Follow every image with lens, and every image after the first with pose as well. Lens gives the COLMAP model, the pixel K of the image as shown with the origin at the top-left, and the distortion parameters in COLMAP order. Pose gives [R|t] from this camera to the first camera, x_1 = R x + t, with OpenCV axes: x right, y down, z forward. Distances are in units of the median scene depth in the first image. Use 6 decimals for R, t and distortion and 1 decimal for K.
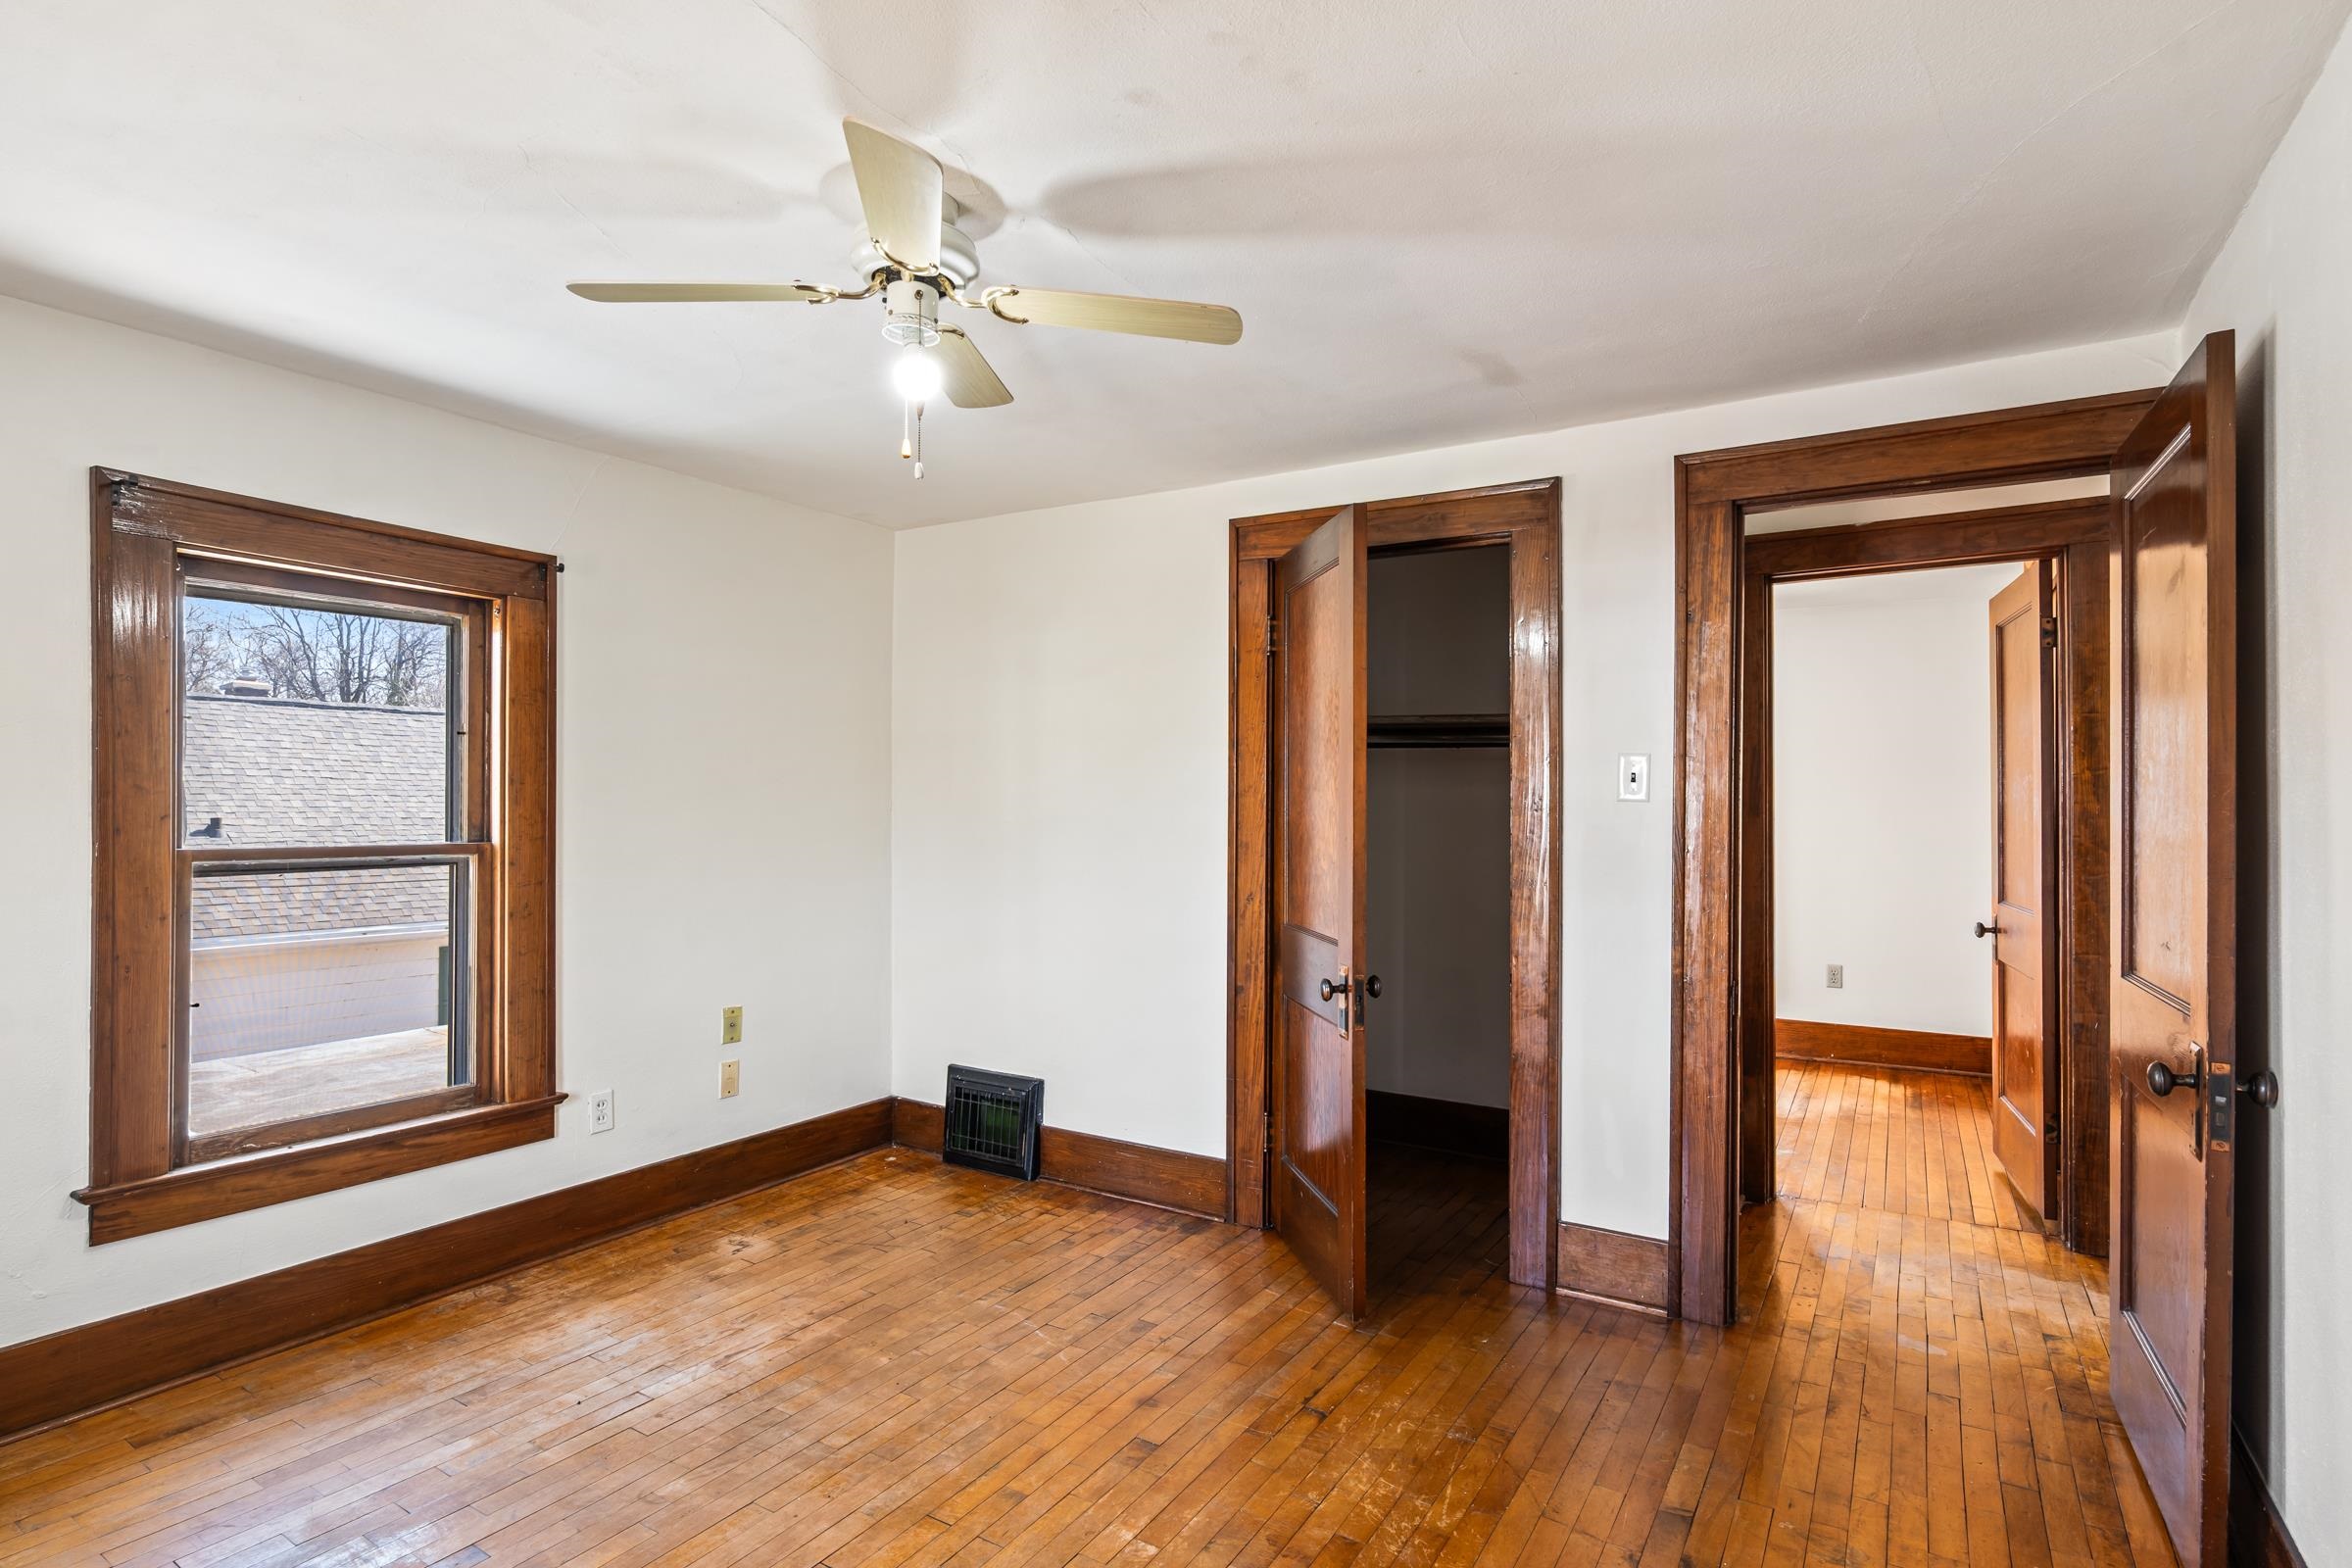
lens RADIAL K [[1168.3, 0, 1182.6], [0, 1168.3, 803.6], [0, 0, 1]] dist [-0.000449, 0.000189]
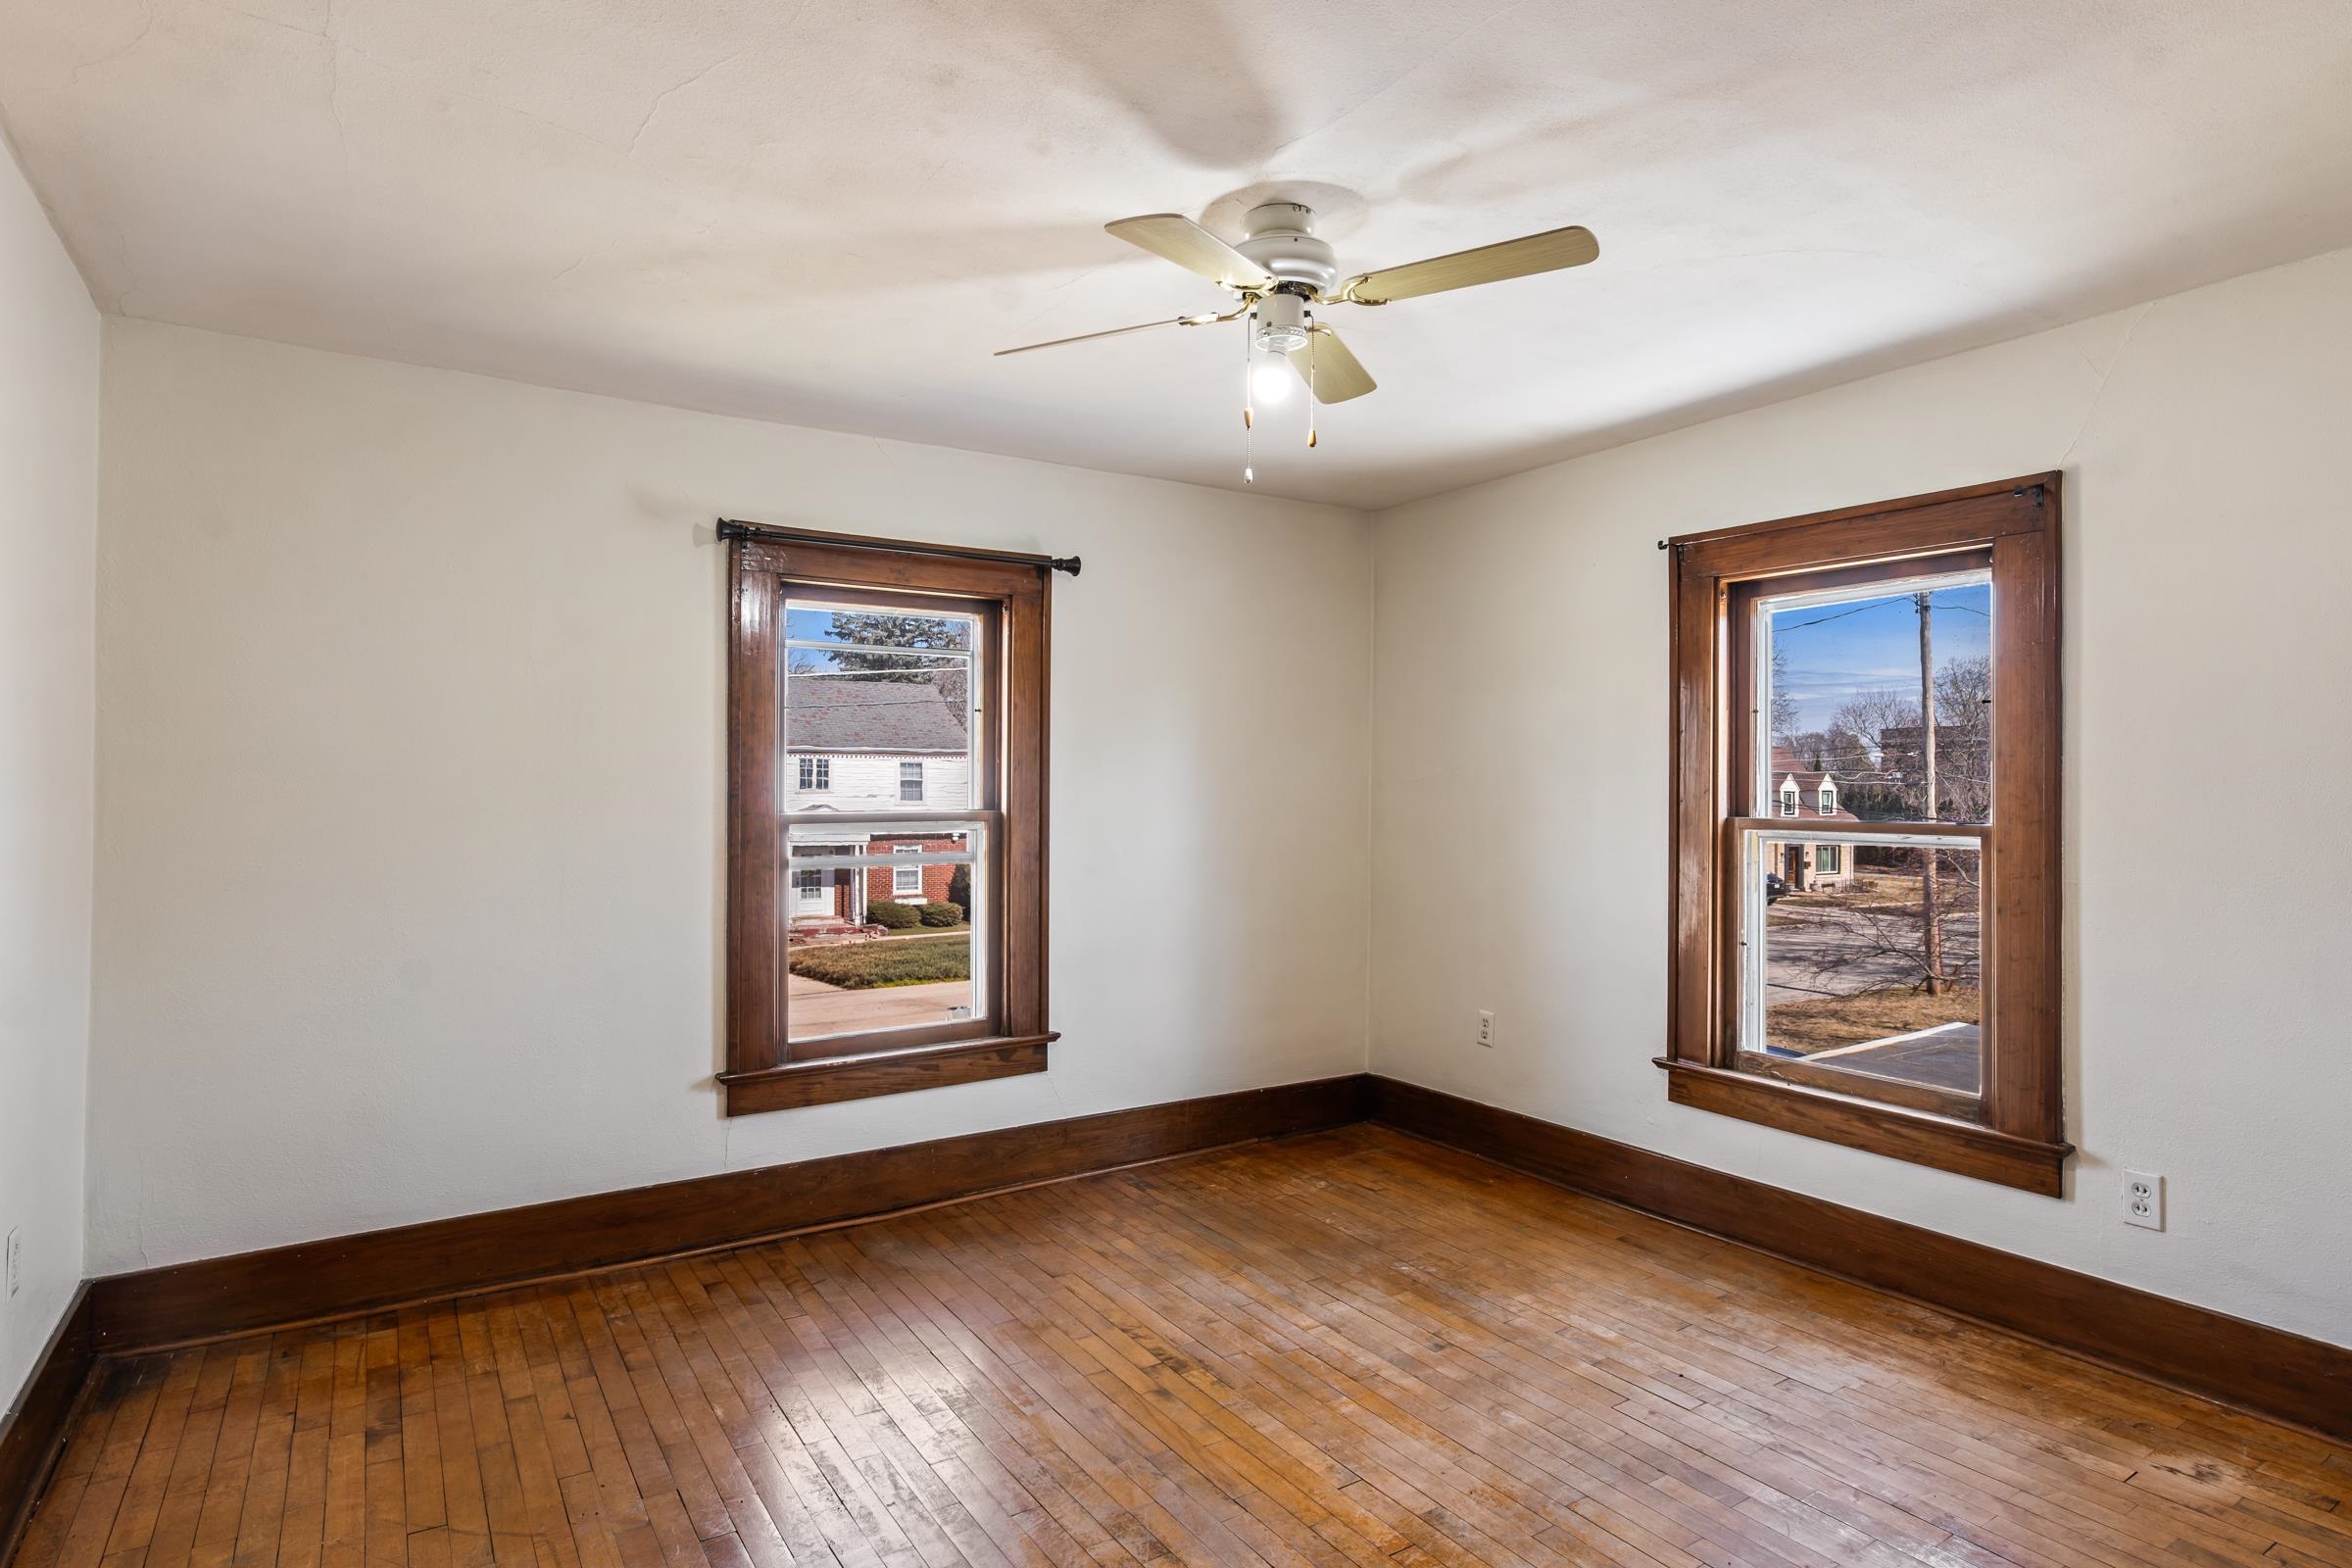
lens RADIAL K [[1280.2, 0, 1172.2], [0, 1280.2, 779.9], [0, 0, 1]] dist [0.004701, 0.000398]
pose [[-0.427901, -0.008802, -0.903783, 0.568894], [-0.003395, 0.999961, -0.008131, 0.010131], [0.903819, -0.000411, -0.427915, 0.914476]]
